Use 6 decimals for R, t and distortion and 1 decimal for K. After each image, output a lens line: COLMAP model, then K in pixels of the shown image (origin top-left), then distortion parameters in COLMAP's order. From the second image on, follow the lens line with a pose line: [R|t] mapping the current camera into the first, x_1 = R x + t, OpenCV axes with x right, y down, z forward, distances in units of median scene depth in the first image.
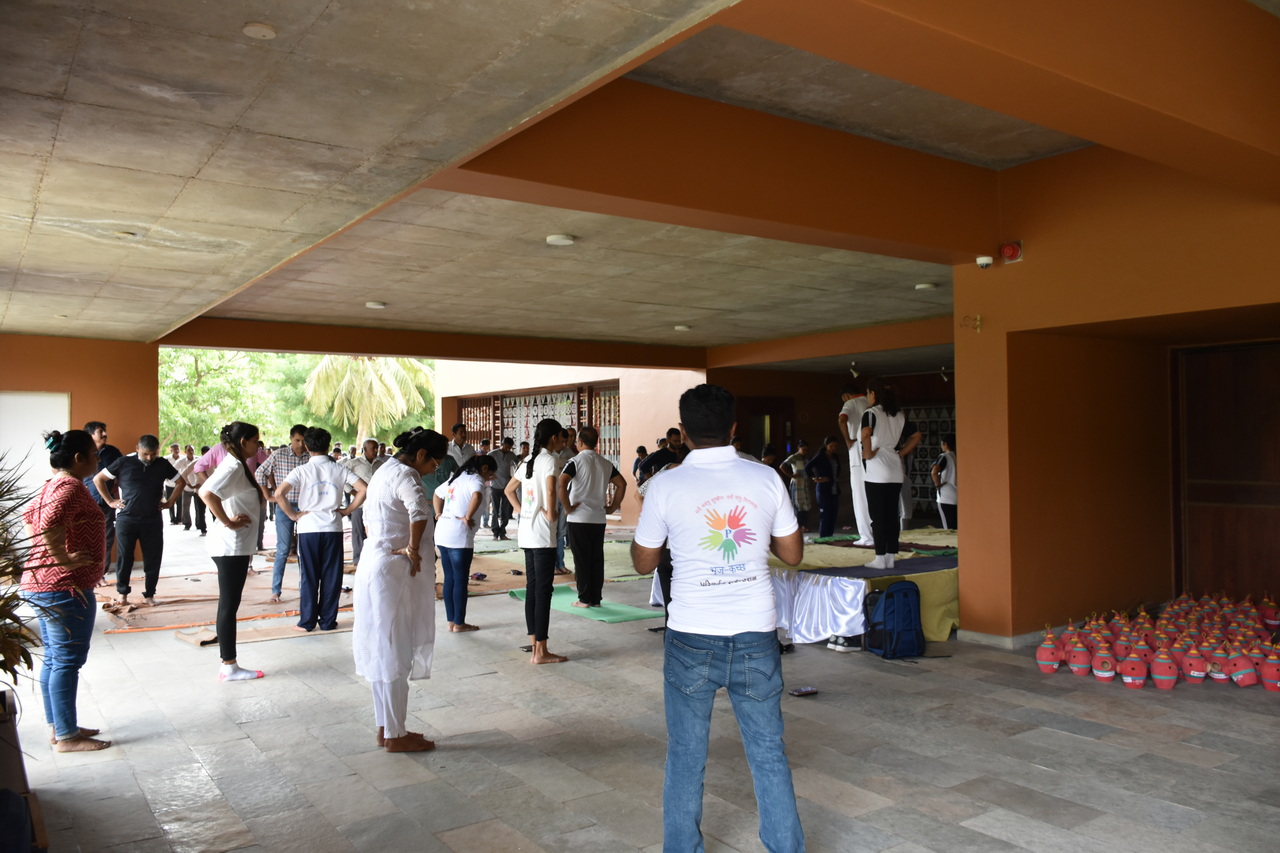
lens RADIAL K [[976.1, 0, 638.9], [0, 976.1, 403.7], [0, 0, 1]] dist [-0.030945, 0.002197]
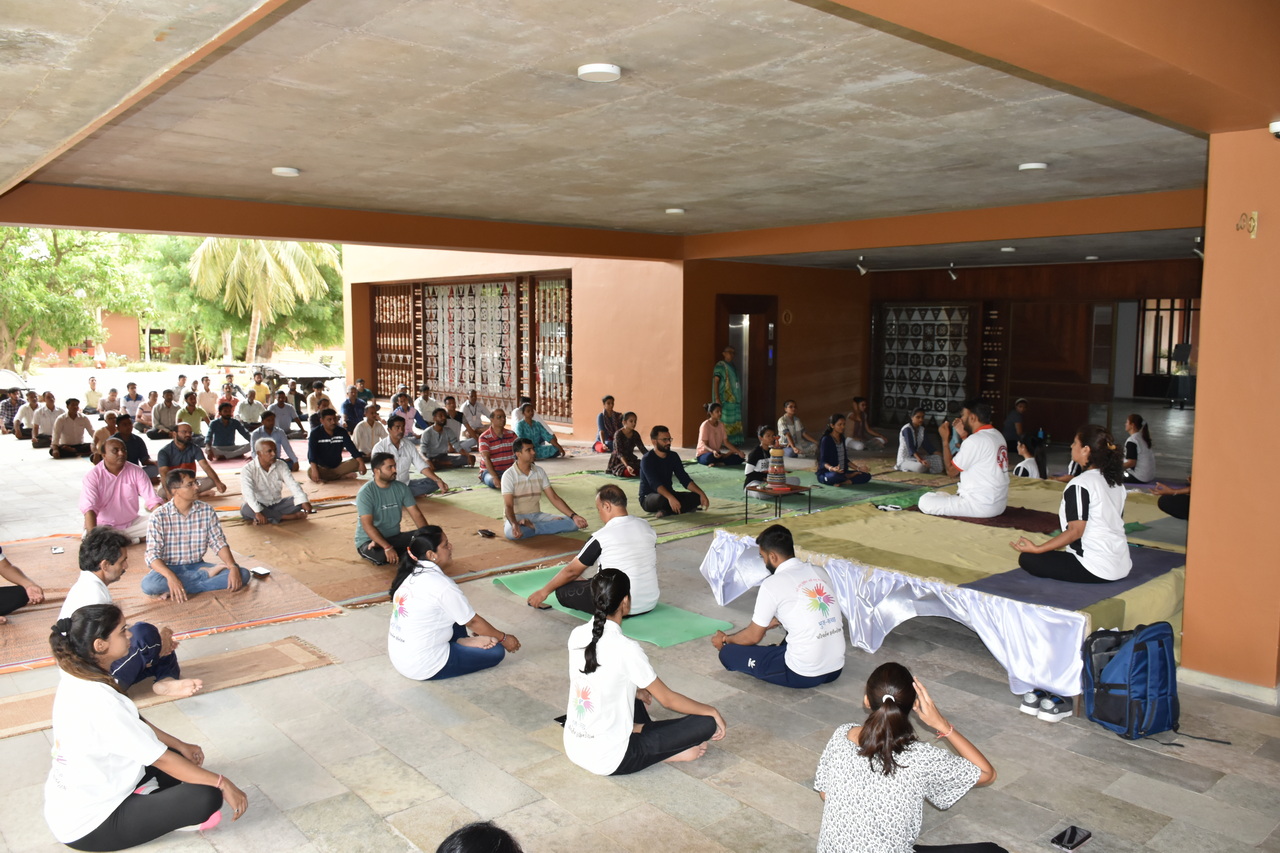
lens RADIAL K [[976.1, 0, 638.9], [0, 976.1, 403.7], [0, 0, 1]] dist [-0.030945, 0.002197]
pose [[0.994673, 0.003691, 0.103011, -0.050101], [-0.016223, 0.992510, 0.121081, -0.012987], [-0.101793, -0.122107, 0.987283, 0.144602]]
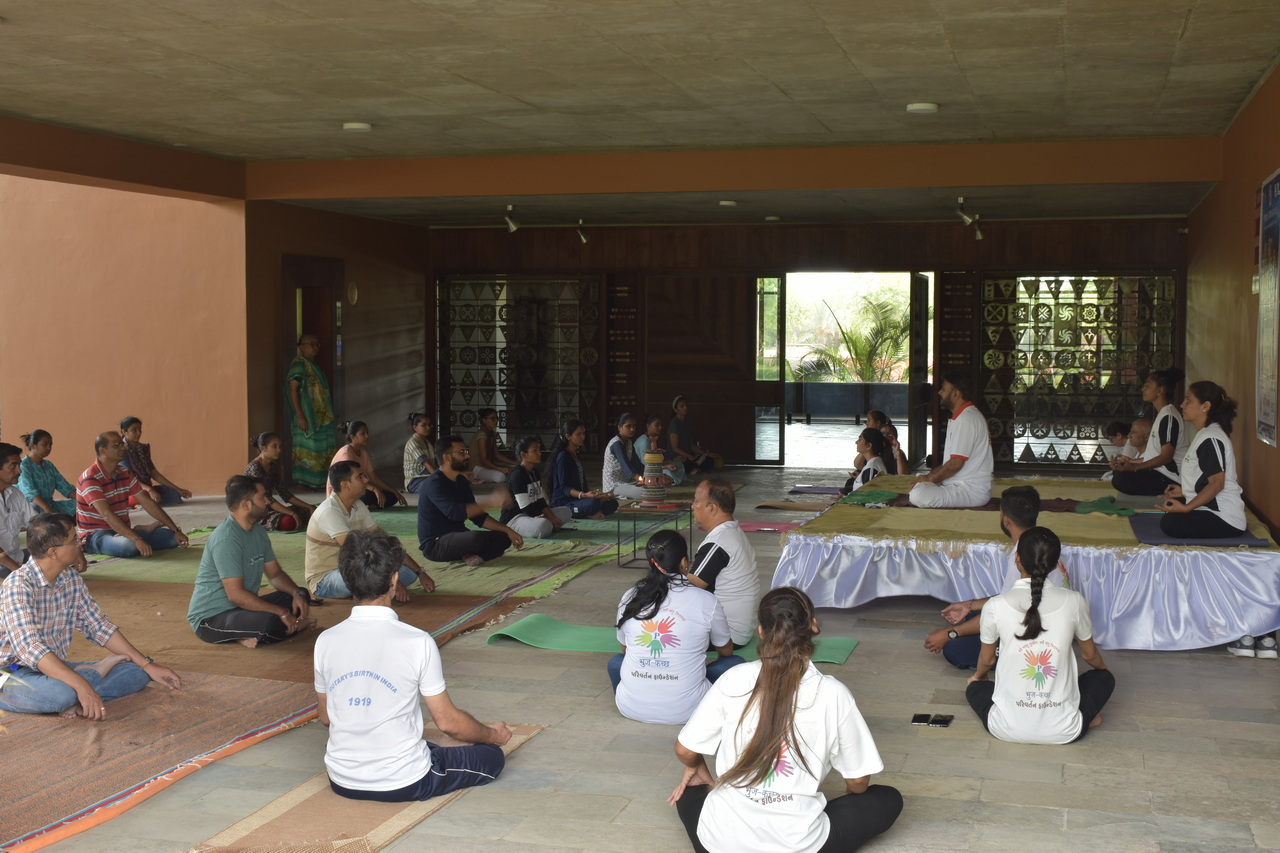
lens RADIAL K [[1620.1, 0, 640.0], [0, 1620.1, 426.5], [0, 0, 1]] dist [-0.000103, -0.014113]
pose [[0.774355, -0.027903, 0.632136, -0.297998], [-0.035848, 0.995488, 0.087855, 0.001785], [-0.631735, -0.090692, 0.769861, 0.148730]]
